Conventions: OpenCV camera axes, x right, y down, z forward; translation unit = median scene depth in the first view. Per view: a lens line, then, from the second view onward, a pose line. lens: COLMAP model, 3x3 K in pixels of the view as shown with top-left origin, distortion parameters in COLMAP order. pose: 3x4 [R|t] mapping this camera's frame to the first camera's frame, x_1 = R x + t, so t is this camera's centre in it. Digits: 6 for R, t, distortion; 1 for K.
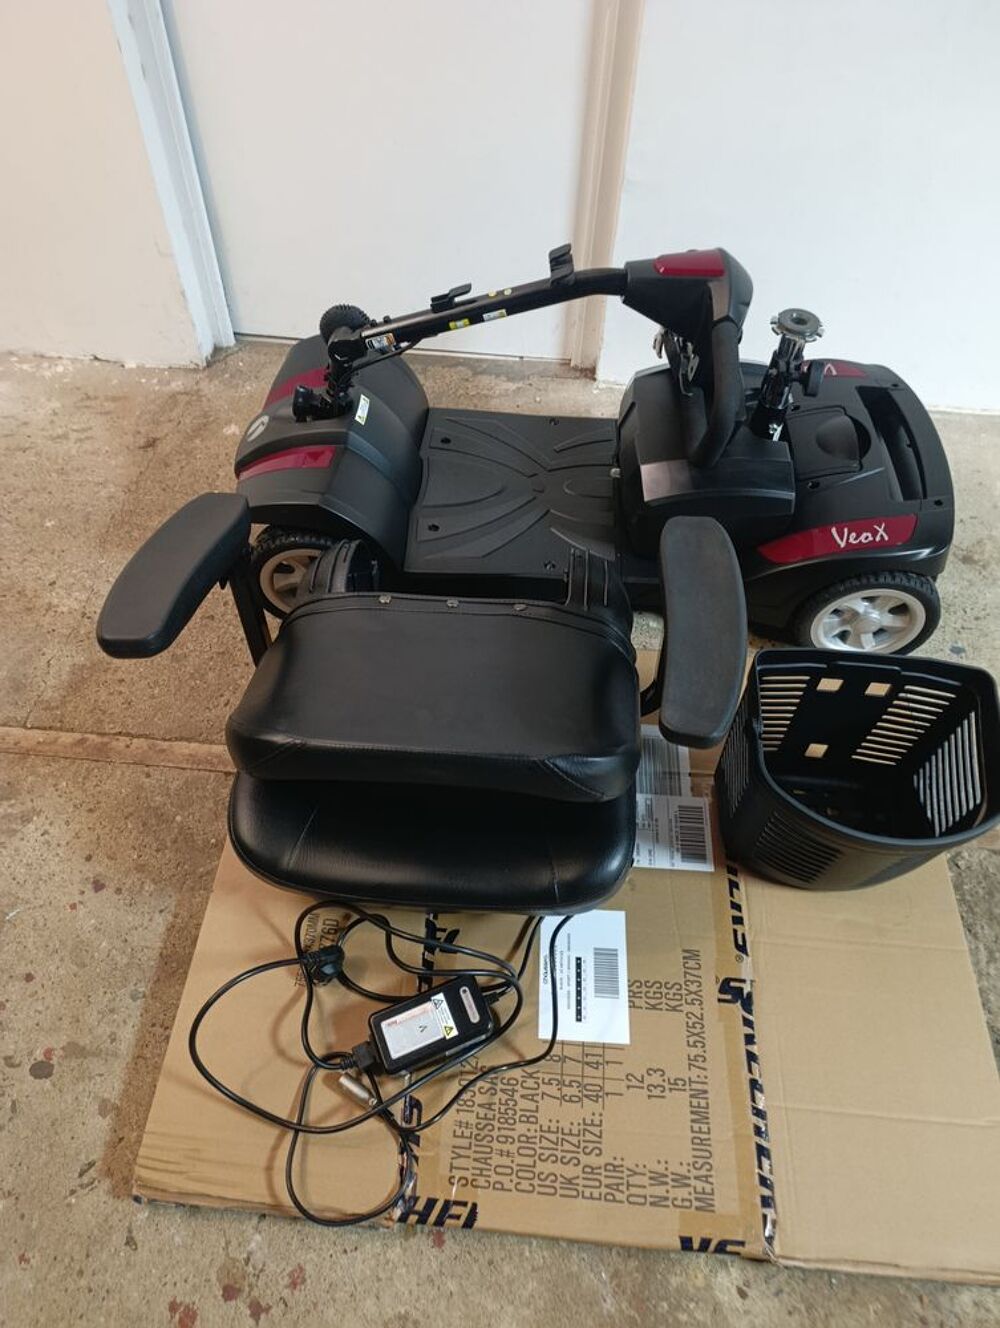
lens RADIAL K [[903.1, 0, 498.6], [0, 903.1, 657.7], [0, 0, 1]] dist [0.010240, -0.020442]
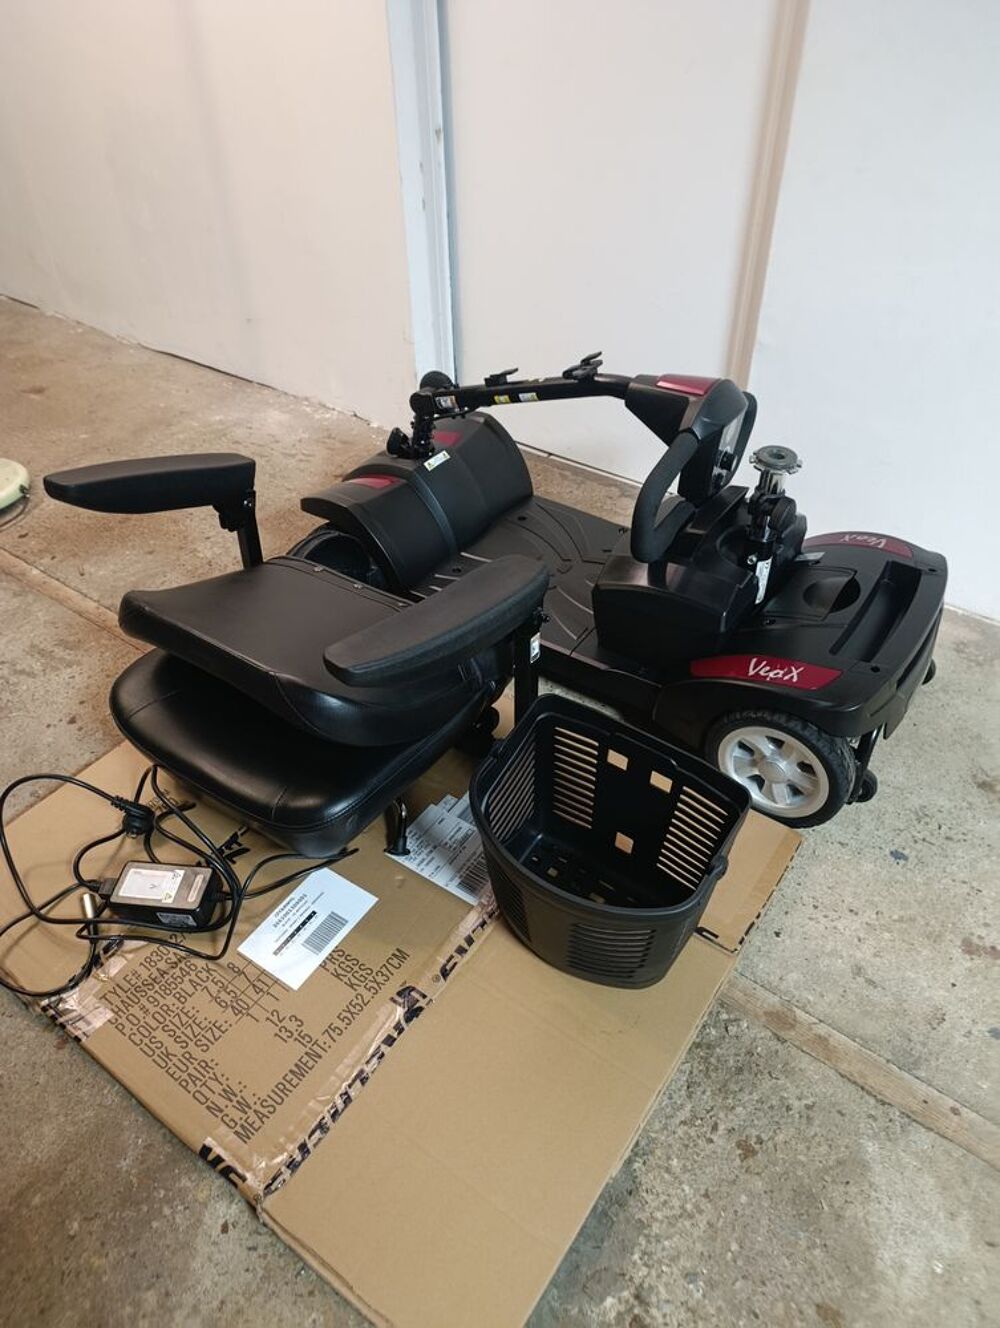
lens RADIAL K [[903.1, 0, 495.5], [0, 903.1, 666.6], [0, 0, 1]] dist [0.010240, -0.020442]
pose [[0.858533, 0.314223, -0.405197, 0.665477], [-0.387088, 0.915425, -0.110267, 0.104753], [0.336279, 0.251515, 0.907555, 0.014598]]
